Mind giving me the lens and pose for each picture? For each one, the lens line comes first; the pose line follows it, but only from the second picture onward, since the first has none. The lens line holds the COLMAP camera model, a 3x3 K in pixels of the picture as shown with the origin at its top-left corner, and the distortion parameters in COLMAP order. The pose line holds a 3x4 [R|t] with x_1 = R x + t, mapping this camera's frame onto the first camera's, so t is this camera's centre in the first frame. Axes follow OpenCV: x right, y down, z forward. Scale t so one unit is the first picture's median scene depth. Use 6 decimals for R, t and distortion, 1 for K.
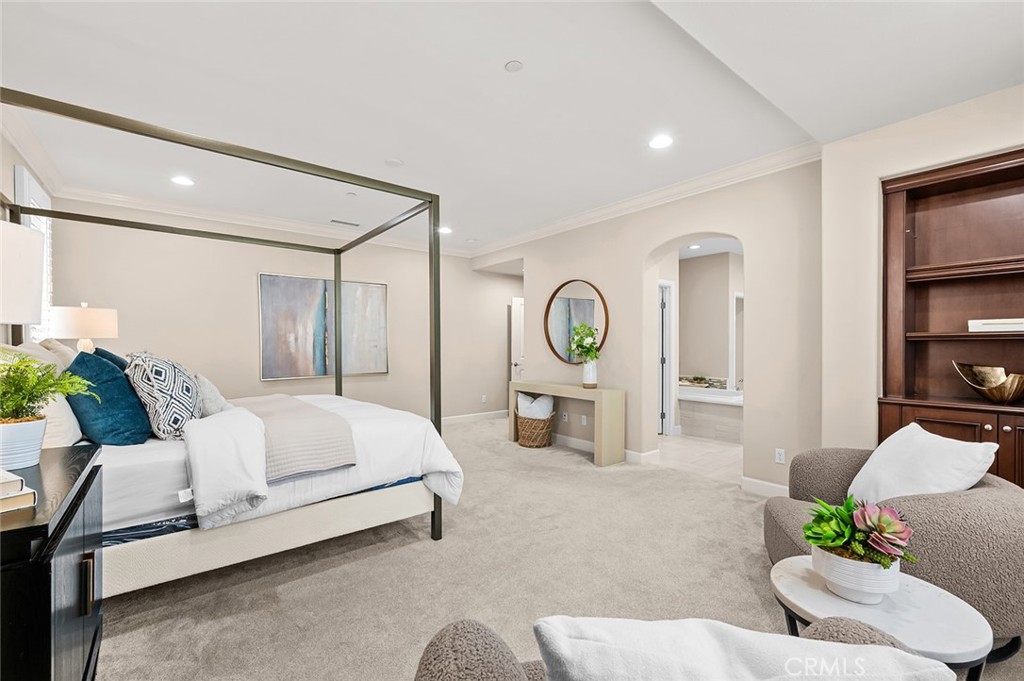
lens RADIAL K [[430.5, 0, 512.0], [0, 430.5, 340.5], [0, 0, 1]] dist [-0.001200, -0.000088]
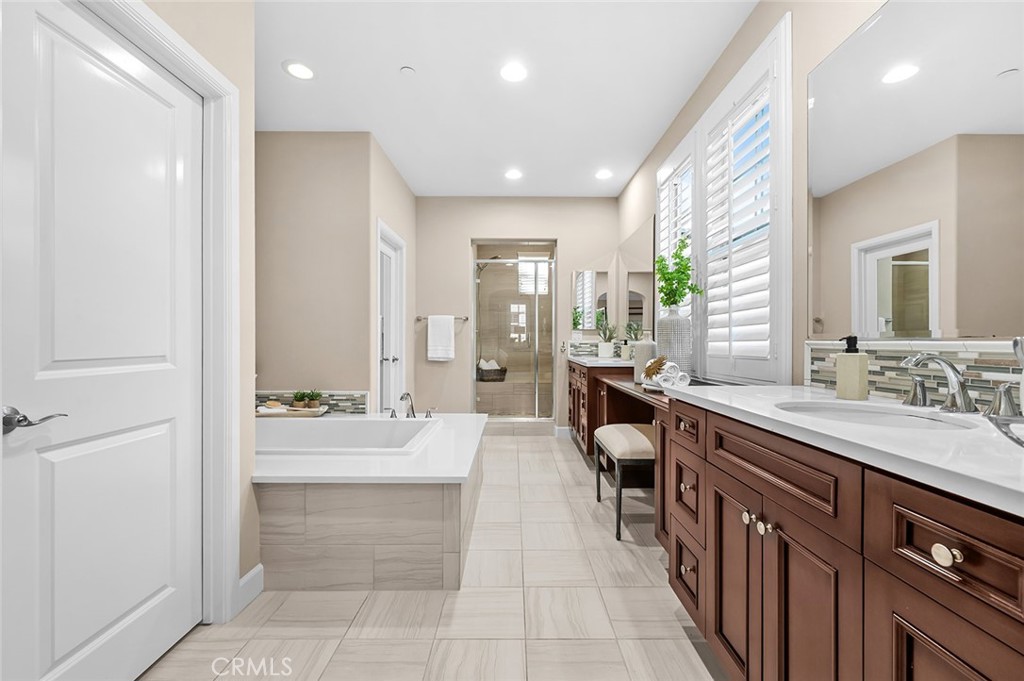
lens RADIAL K [[430.5, 0, 512.0], [0, 430.5, 340.5], [0, 0, 1]] dist [-0.001200, -0.000088]
pose [[0.630876, 0.001615, 0.775882, 0.223812], [-0.000949, 0.999999, -0.001310, 0.031003], [-0.775883, 0.000090, 0.630877, 0.559521]]
